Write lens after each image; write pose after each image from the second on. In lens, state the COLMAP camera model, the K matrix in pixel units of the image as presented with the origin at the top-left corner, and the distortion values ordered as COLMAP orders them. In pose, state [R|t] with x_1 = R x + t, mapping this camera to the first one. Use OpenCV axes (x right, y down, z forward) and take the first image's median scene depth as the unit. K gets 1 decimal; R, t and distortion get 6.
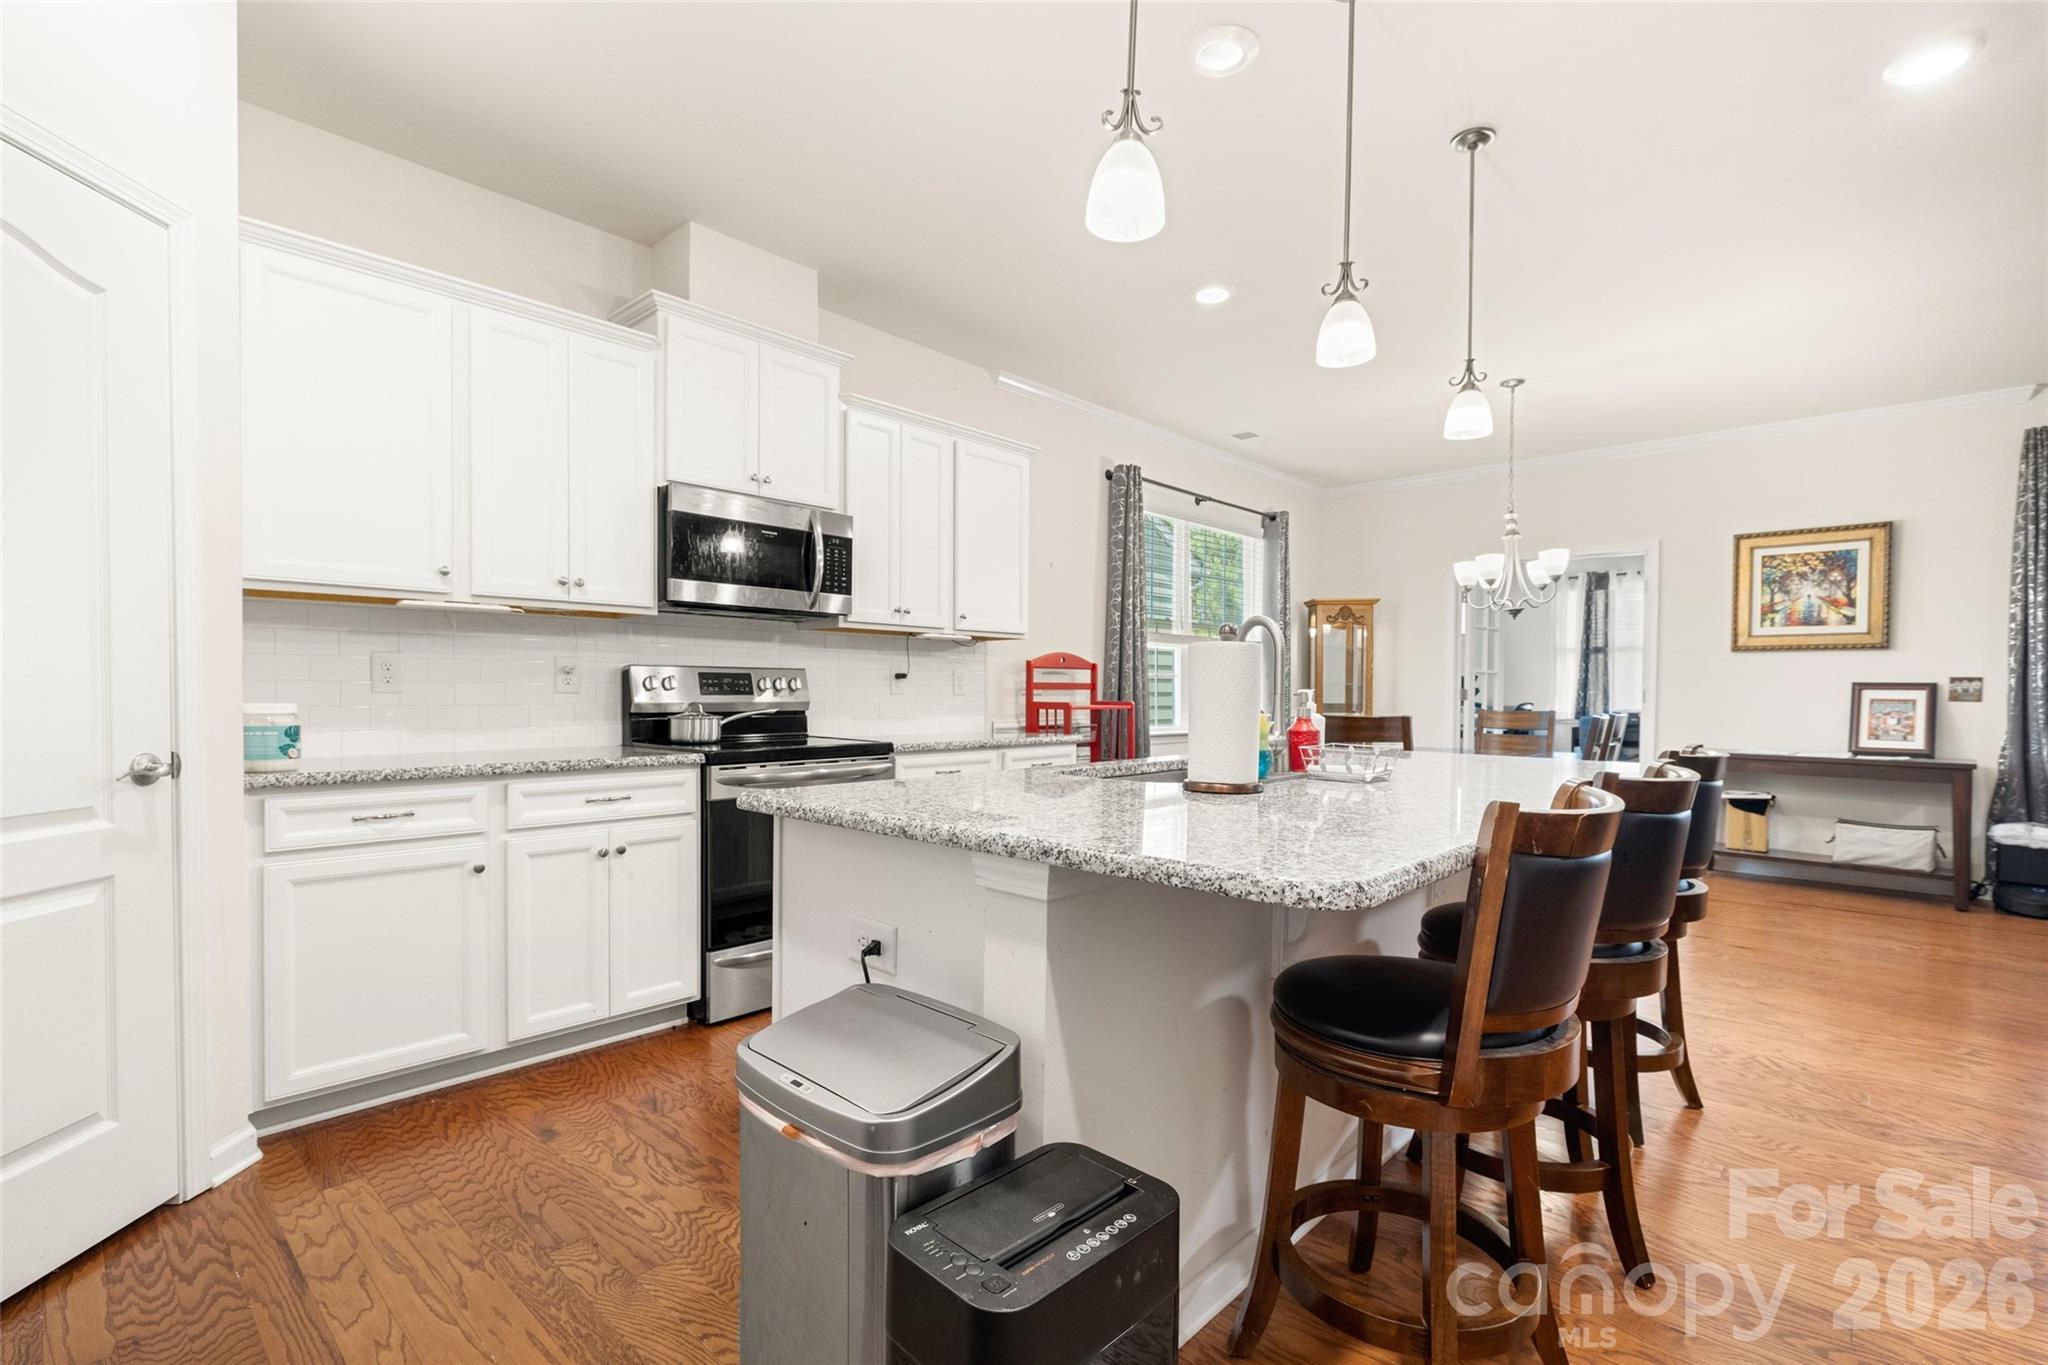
lens RADIAL K [[936.3, 0, 1033.1], [0, 936.3, 710.4], [0, 0, 1]] dist [-0.000296, 0.000137]
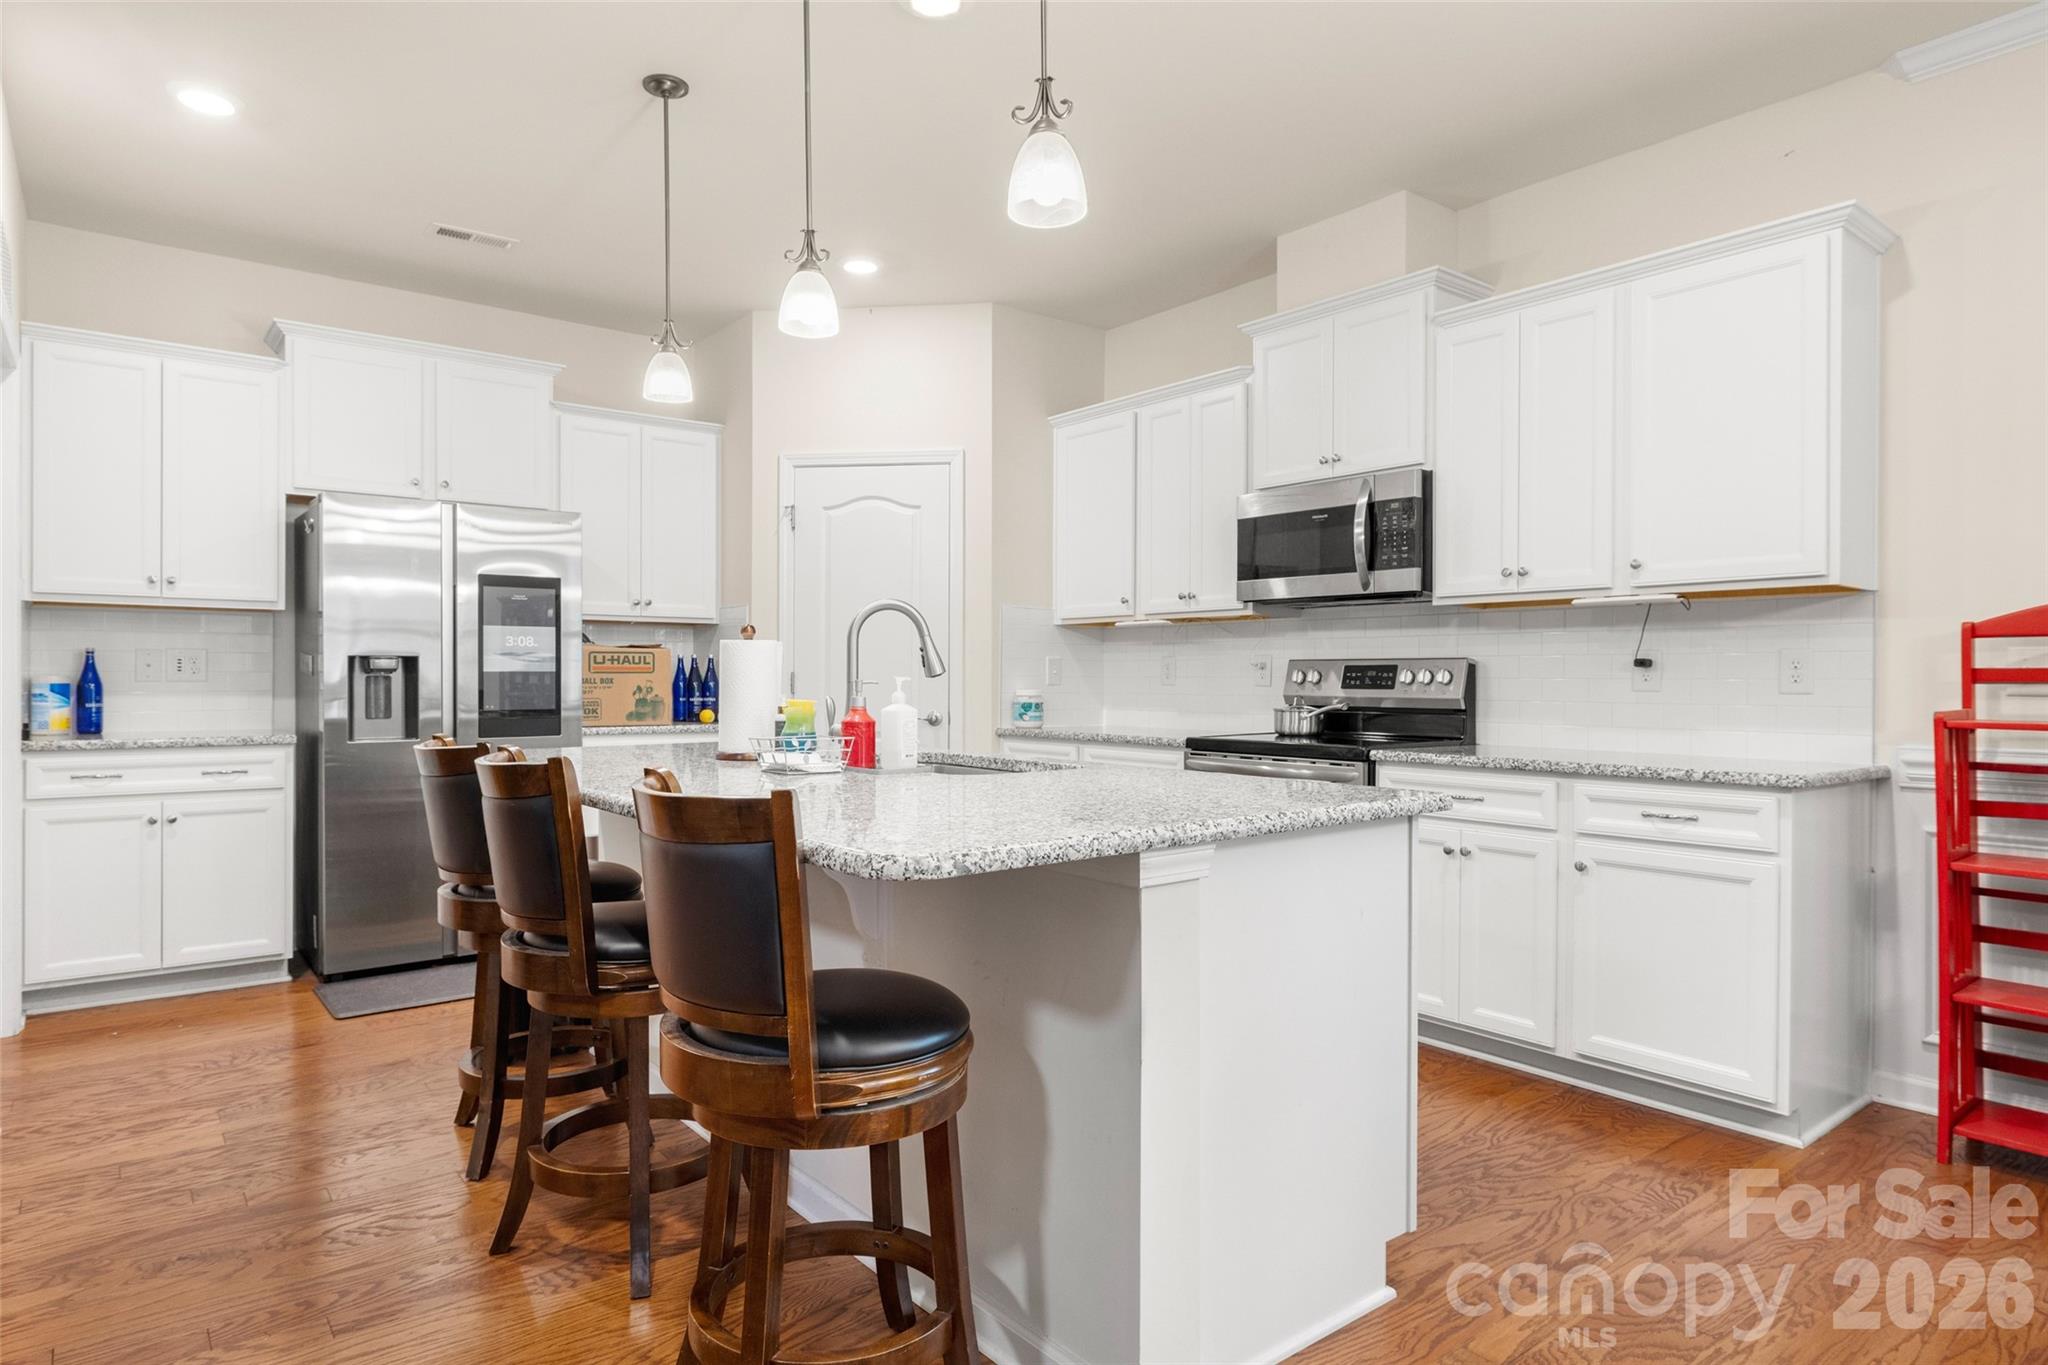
lens RADIAL K [[1160.9, 0, 1017.1], [0, 1160.9, 682.5], [0, 0, 1]] dist [-0.001279, 0.000624]
pose [[-0.161899, -0.005551, -0.986792, 0.611362], [-0.028137, 0.999604, -0.001007, -0.008476], [0.986406, 0.027602, -0.161991, 0.592578]]
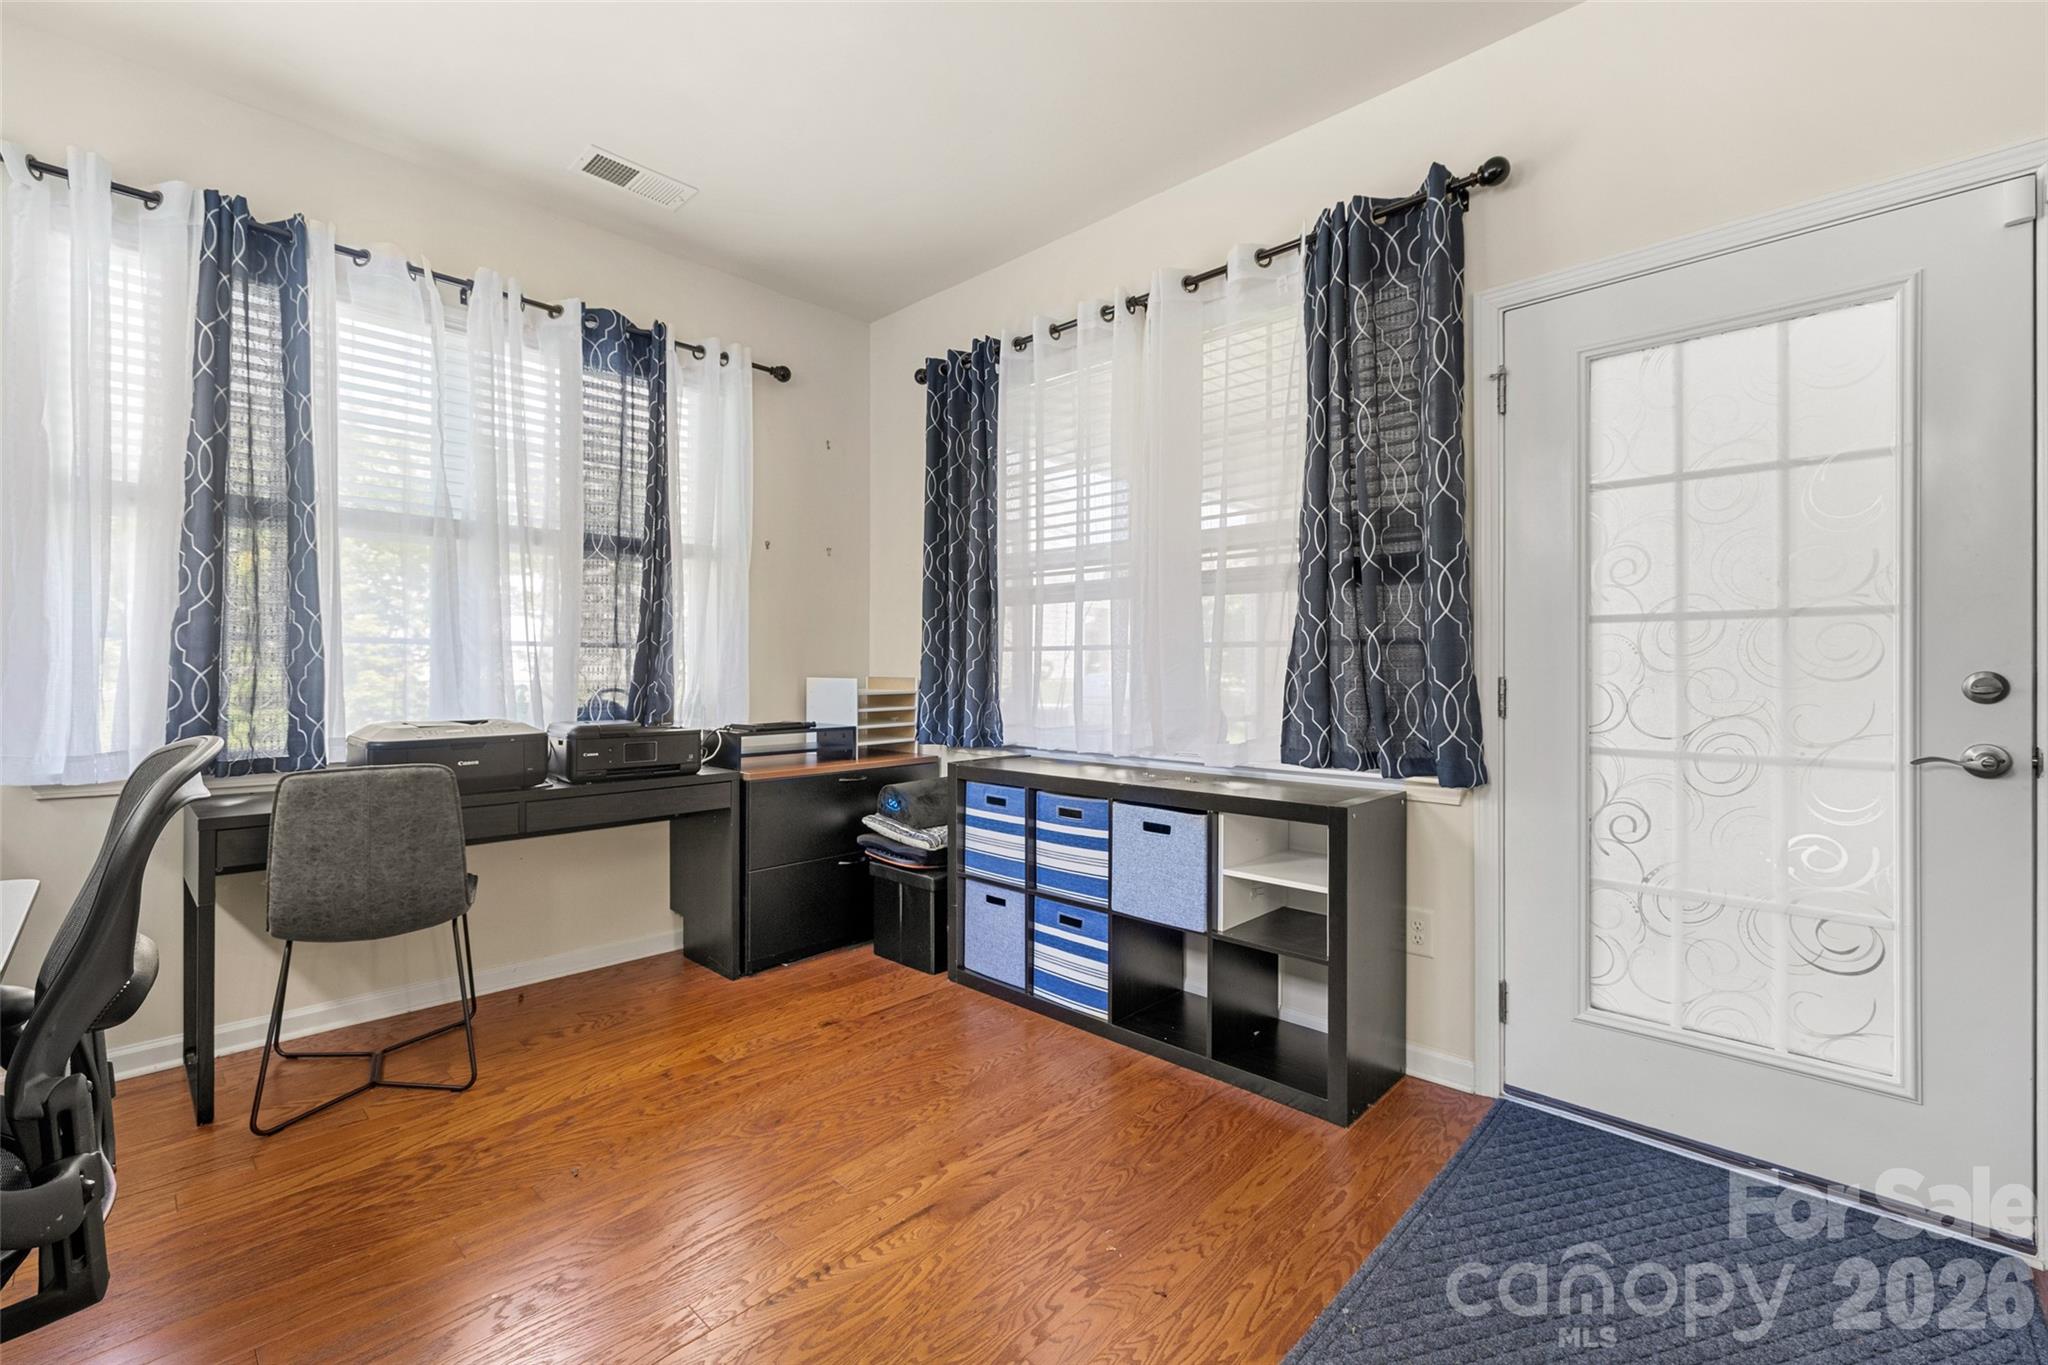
lens RADIAL K [[885.0, 0, 1012.6], [0, 885.0, 673.6], [0, 0, 1]] dist [0.010179, -0.000459]
pose [[0.026841, -0.010714, 0.999582, 0.698428], [0.024945, 0.999638, 0.010045, -0.028681], [-0.999328, 0.024665, 0.027098, 1.535380]]
